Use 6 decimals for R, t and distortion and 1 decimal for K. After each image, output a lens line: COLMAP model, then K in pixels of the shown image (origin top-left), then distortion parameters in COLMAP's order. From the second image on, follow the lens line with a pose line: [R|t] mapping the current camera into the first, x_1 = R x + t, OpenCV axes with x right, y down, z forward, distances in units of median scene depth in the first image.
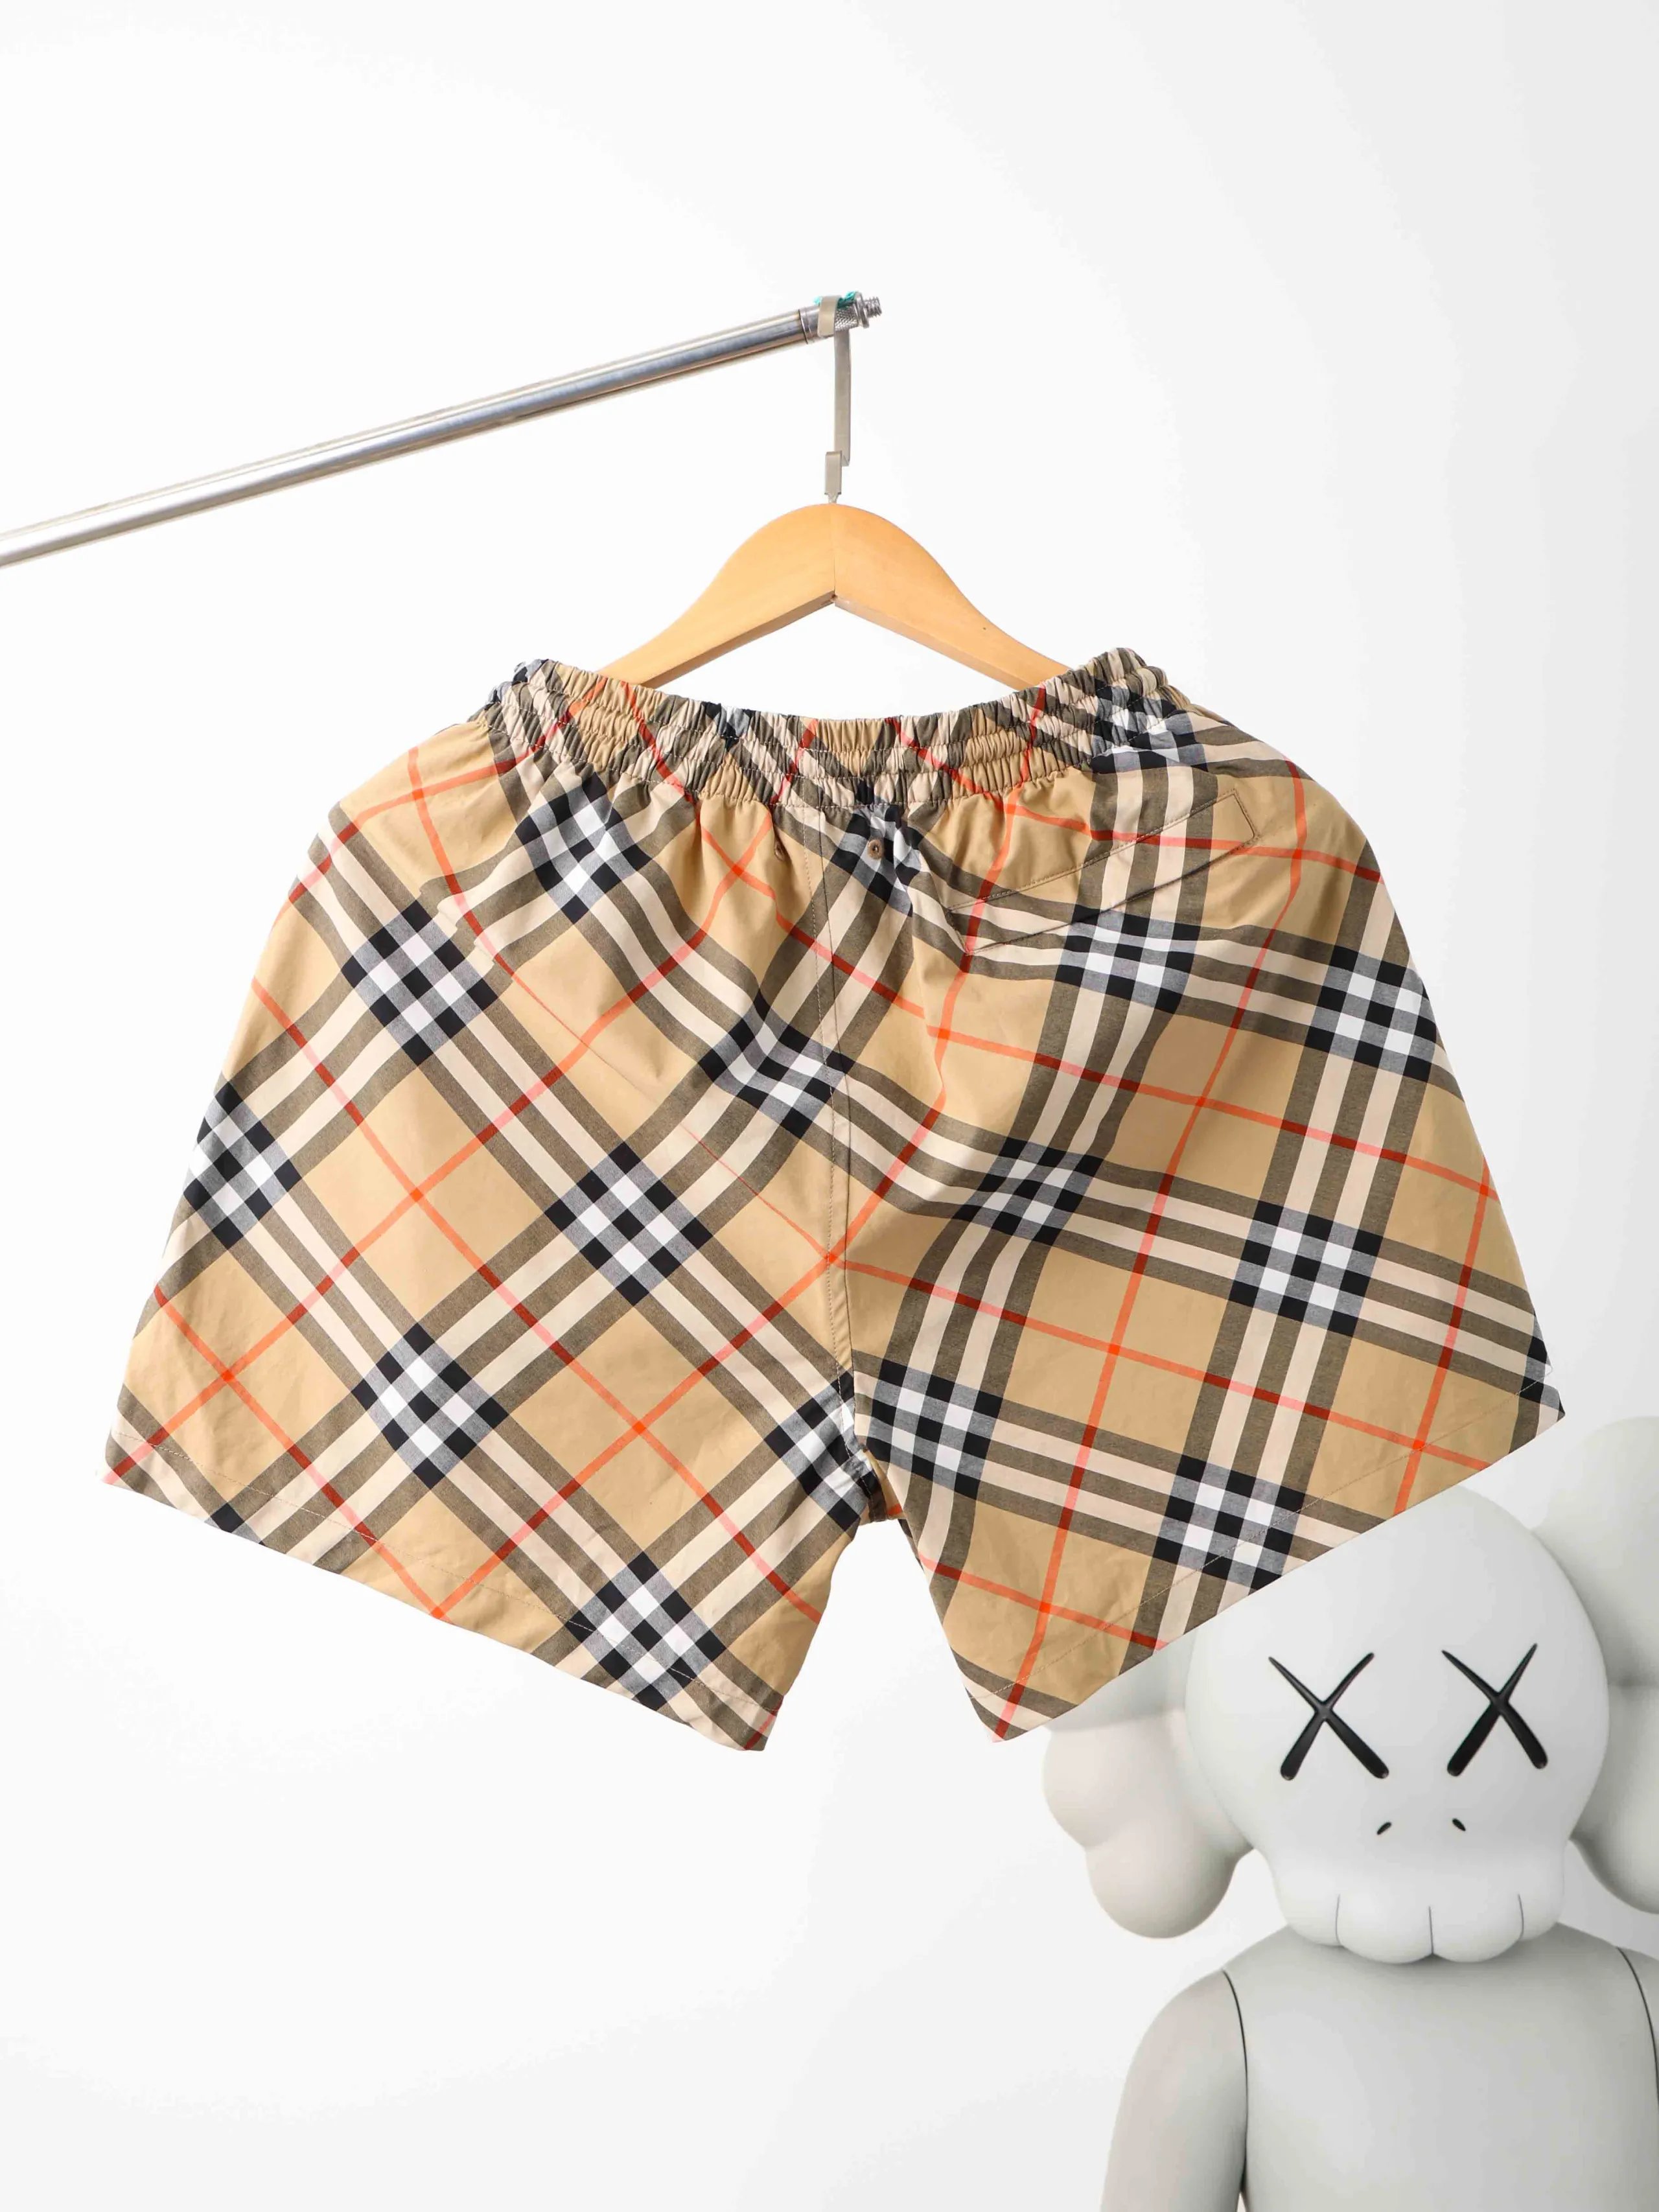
lens RADIAL K [[2486.4, 0, 837.4], [0, 2486.4, 1114.4], [0, 0, 1]] dist [0.002115, 0.017094]
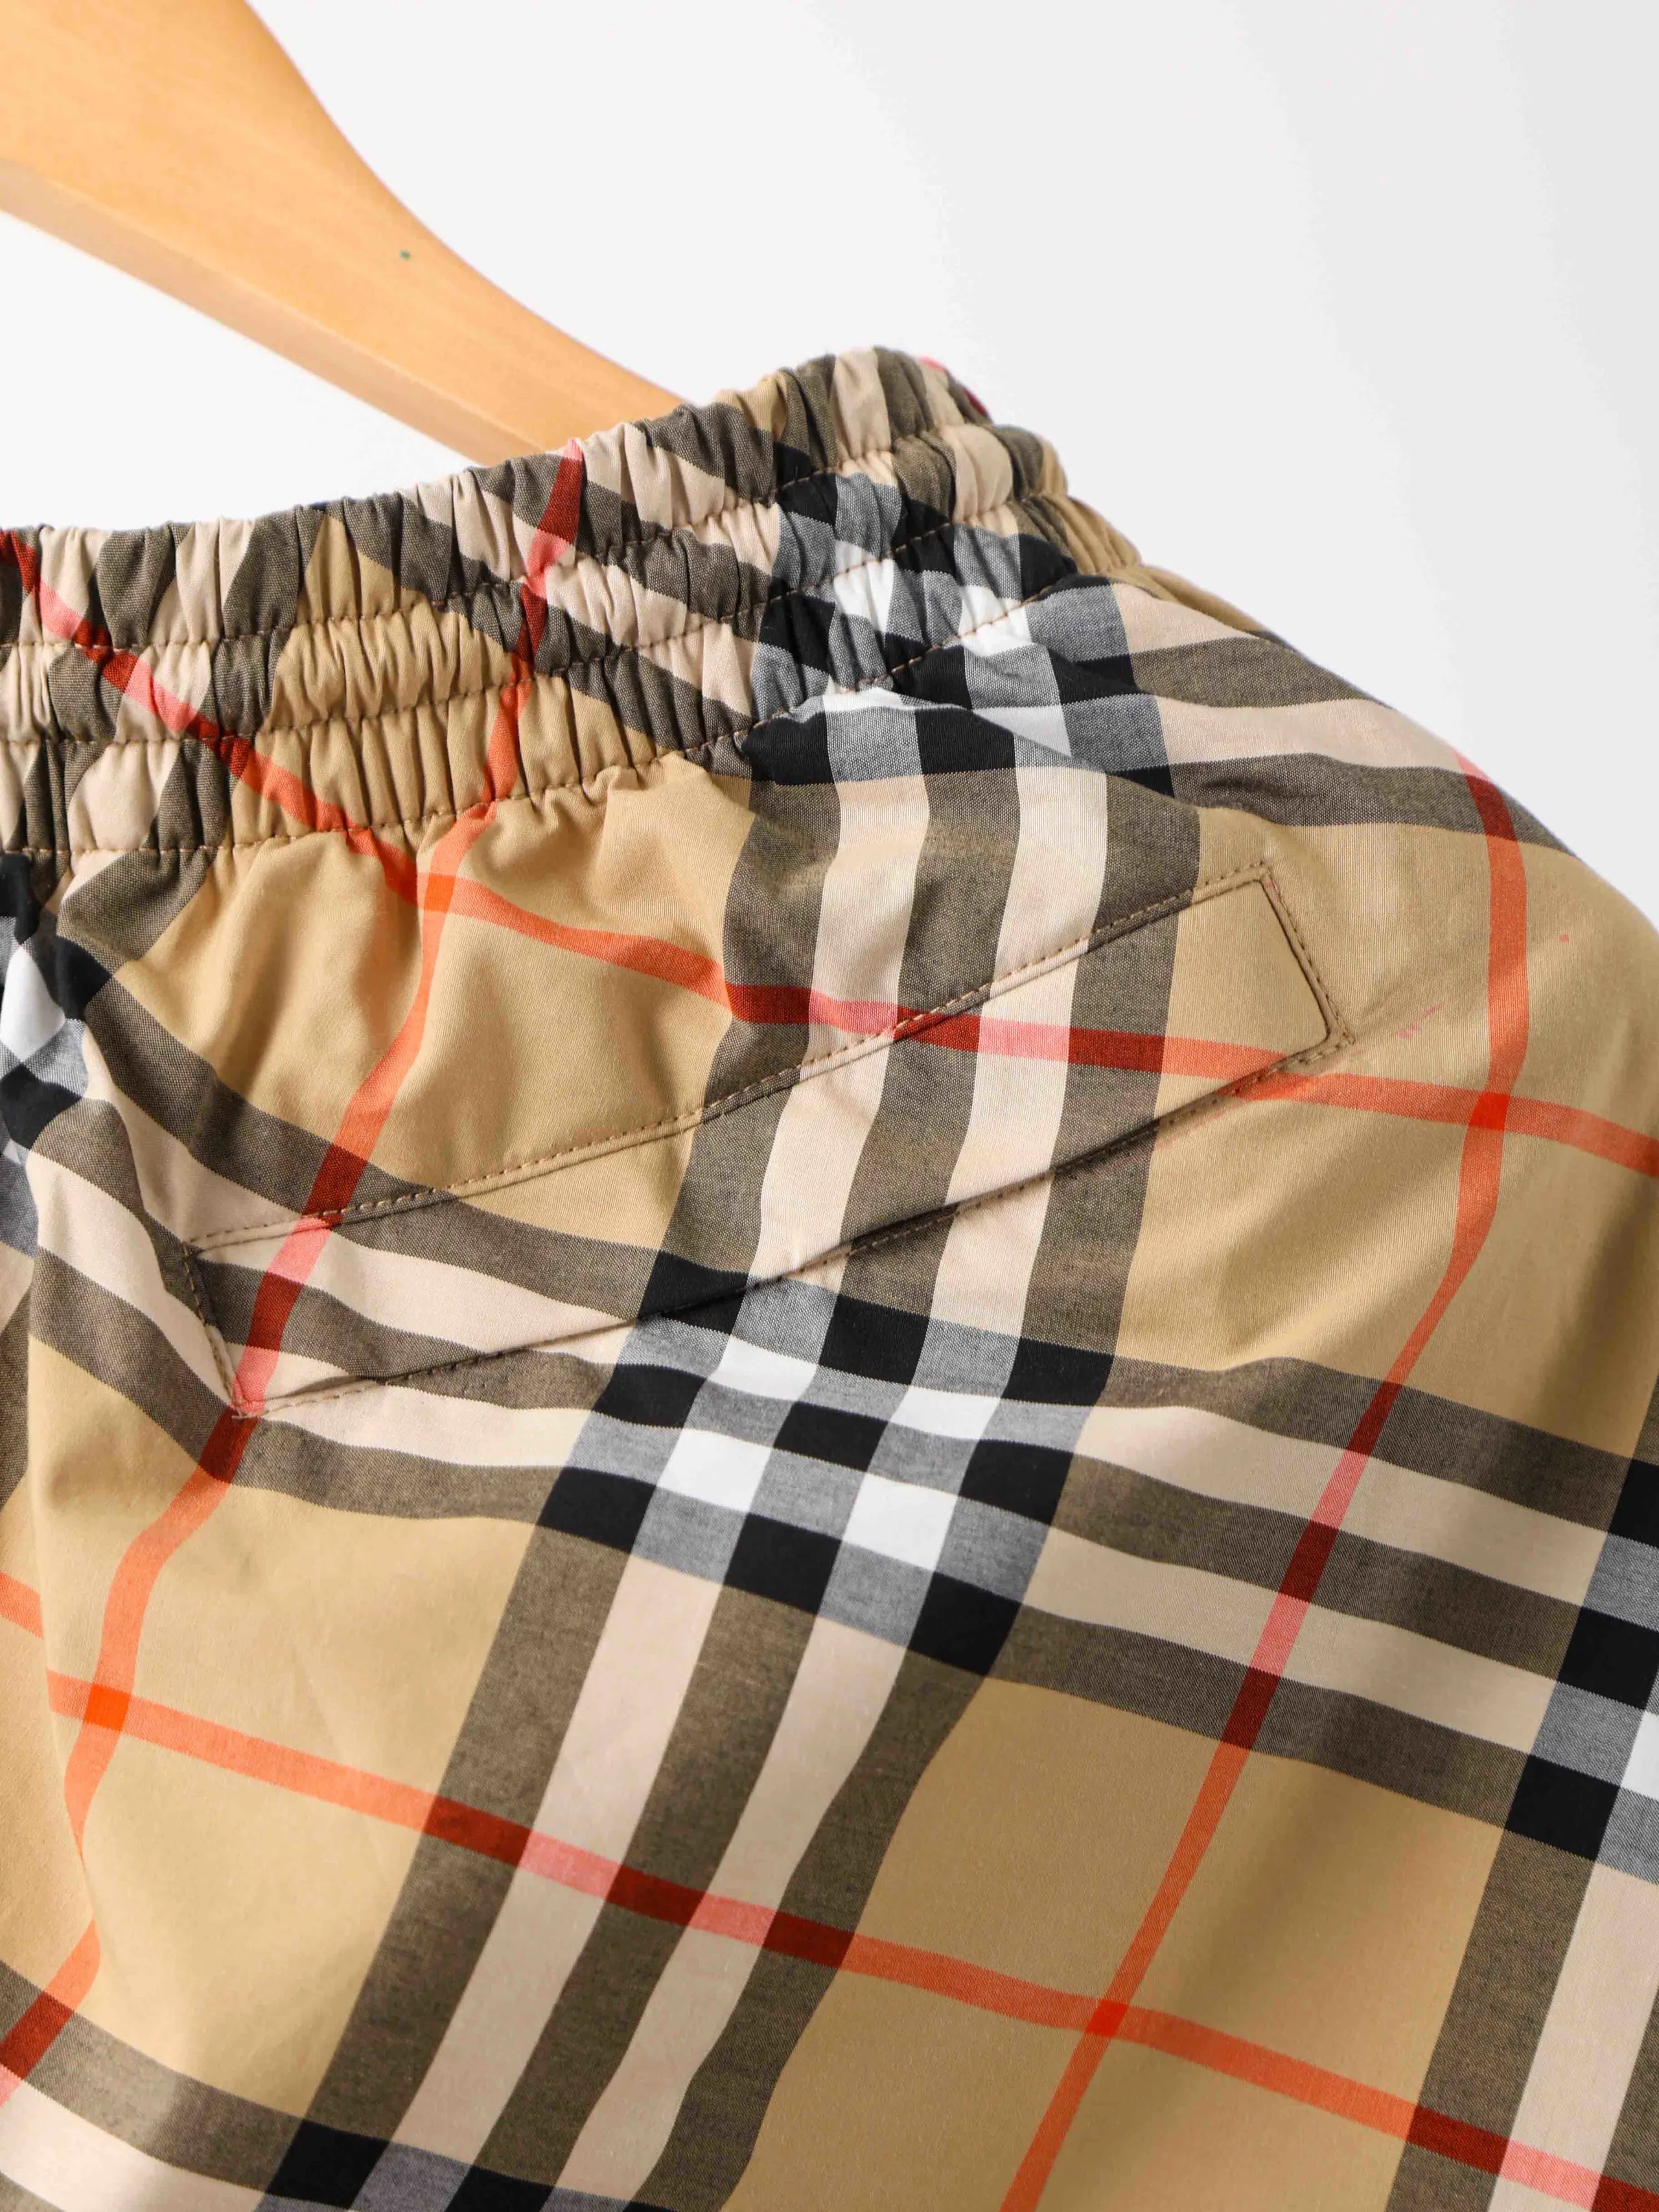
lens RADIAL K [[6125.2, 0, 829.6], [0, 6125.2, 1104.8], [0, 0, 1]] dist [0.362690, -0.922902]
pose [[0.998591, 0.051509, -0.012779, 0.122967], [-0.052789, 0.988849, -0.139254, -0.008347], [0.005464, 0.139732, 0.990174, 0.339230]]
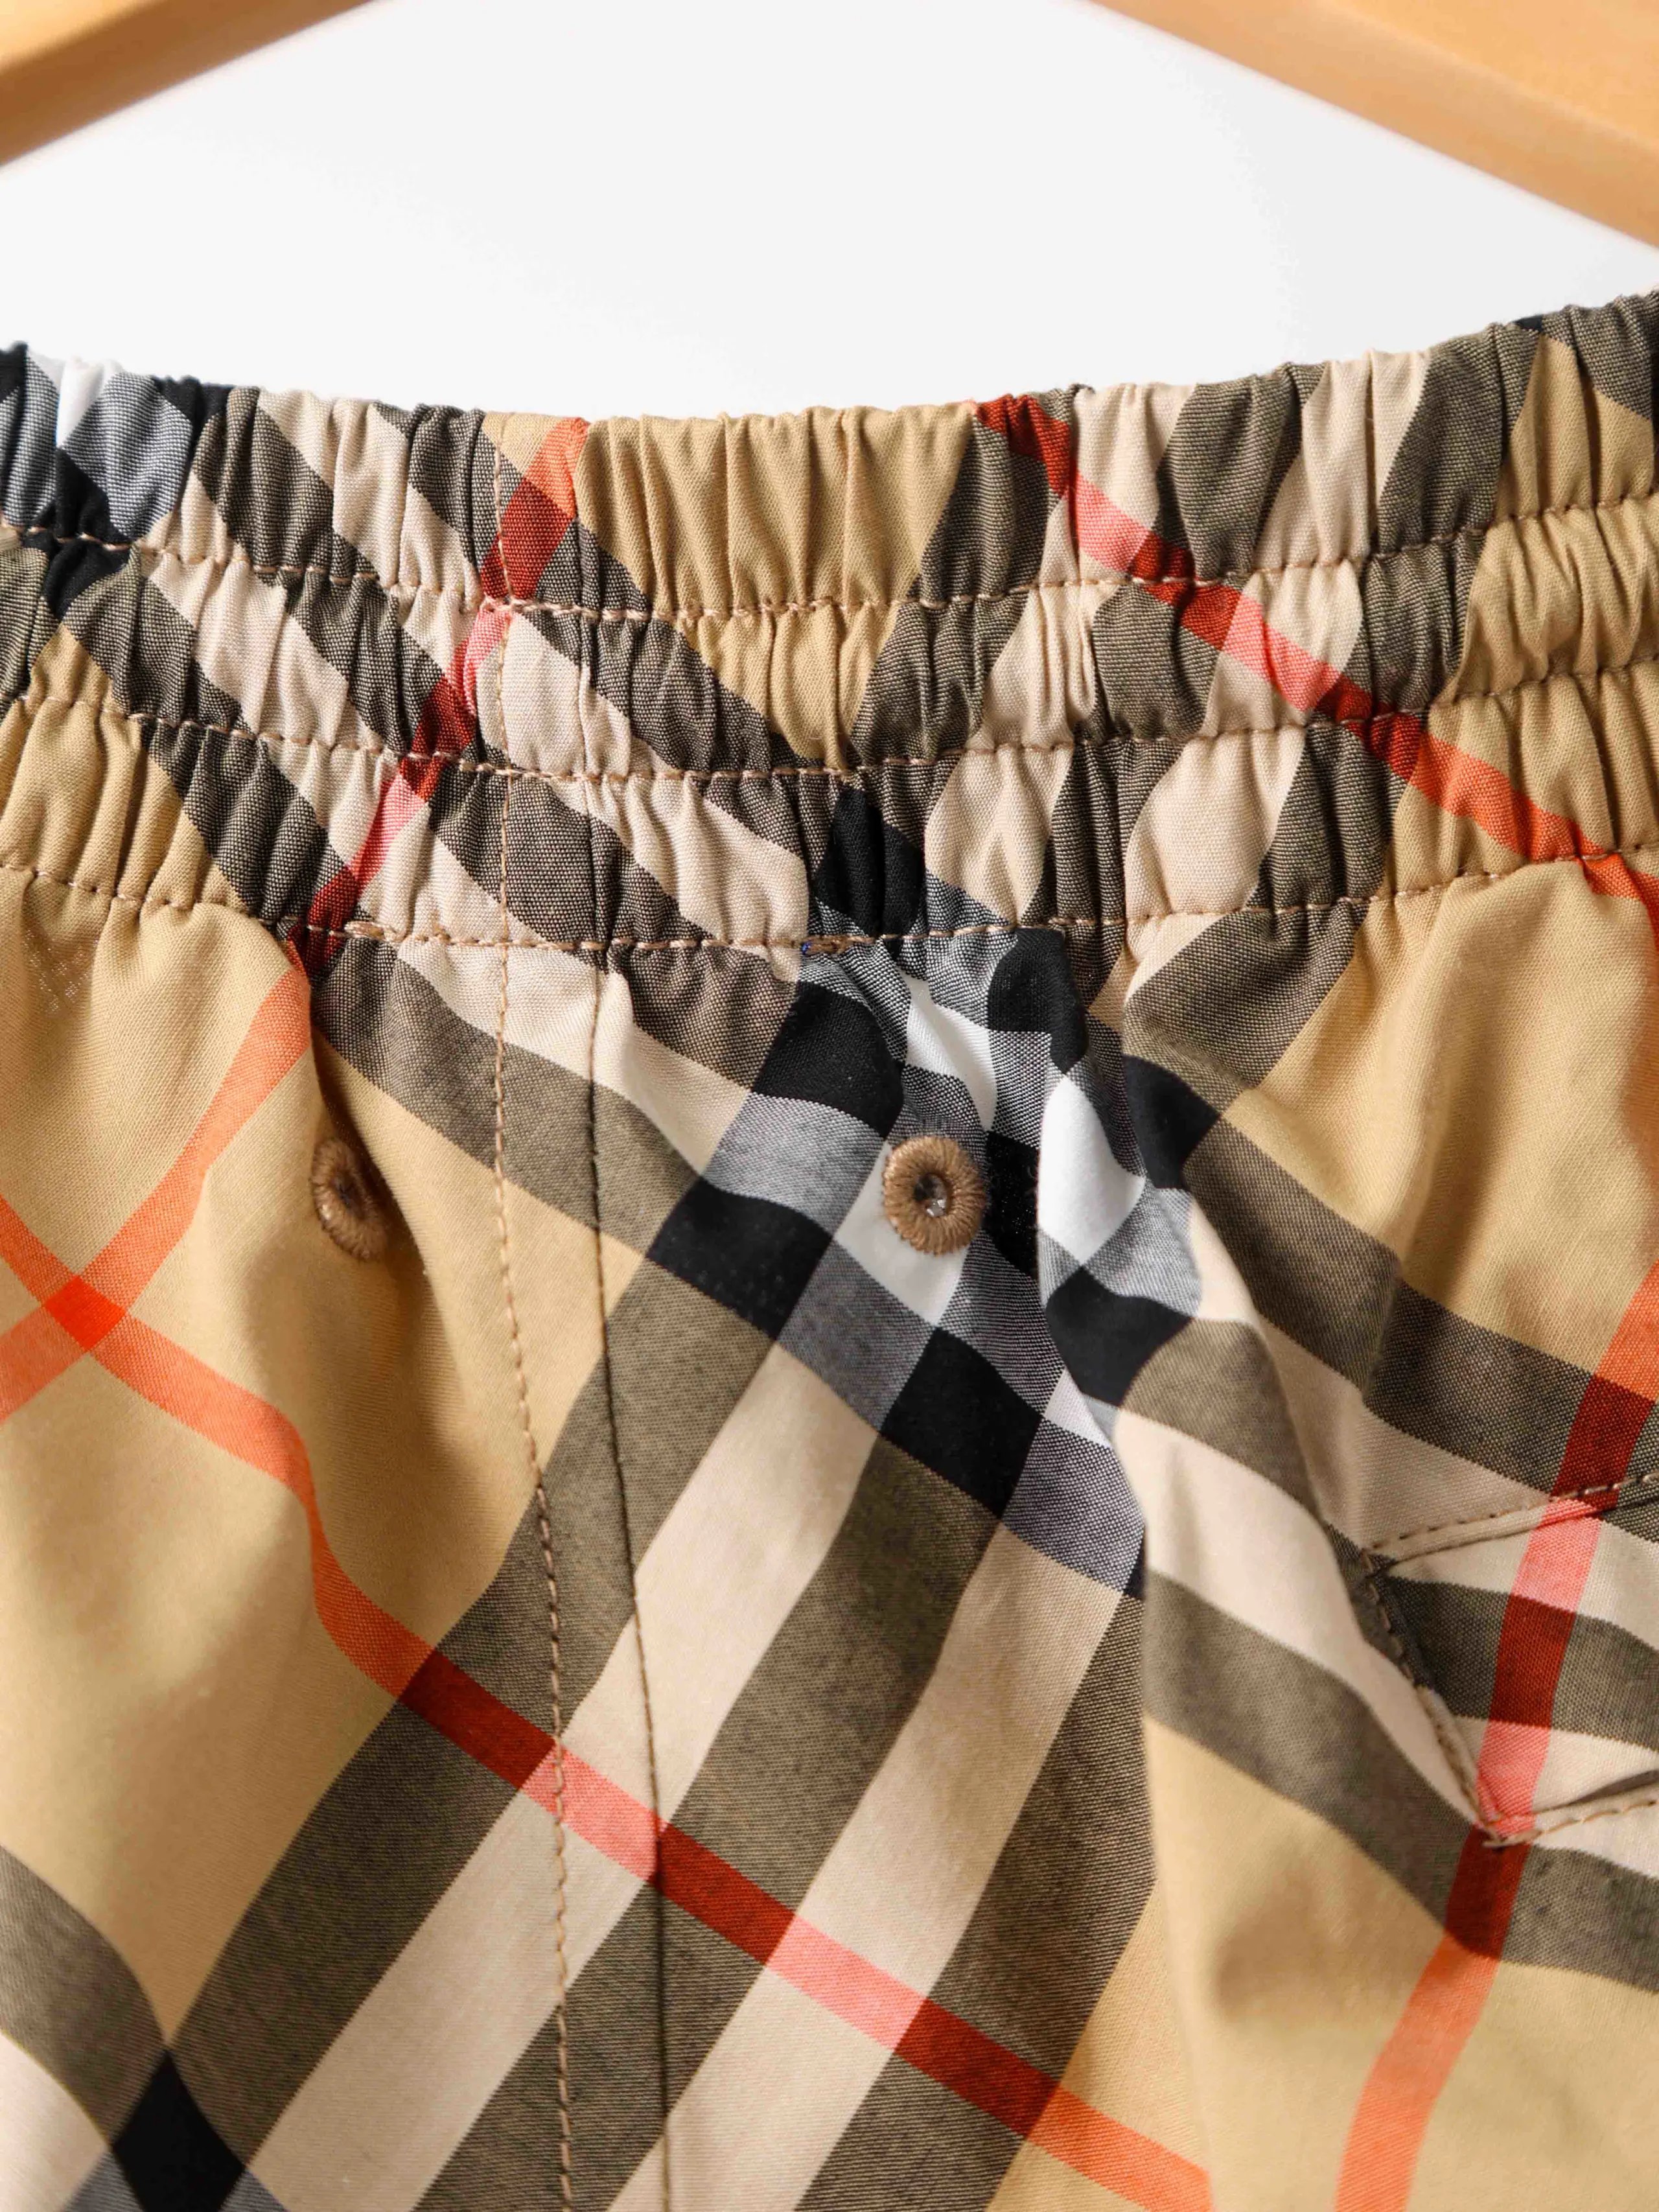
lens RADIAL K [[6125.2, 0, 829.6], [0, 6125.2, 1104.8], [0, 0, 1]] dist [0.362690, -0.922902]
pose [[0.997733, -0.000388, -0.067292, 0.036572], [-0.011012, 0.985562, -0.168956, -0.043386], [0.066386, 0.169314, 0.983324, 0.600610]]
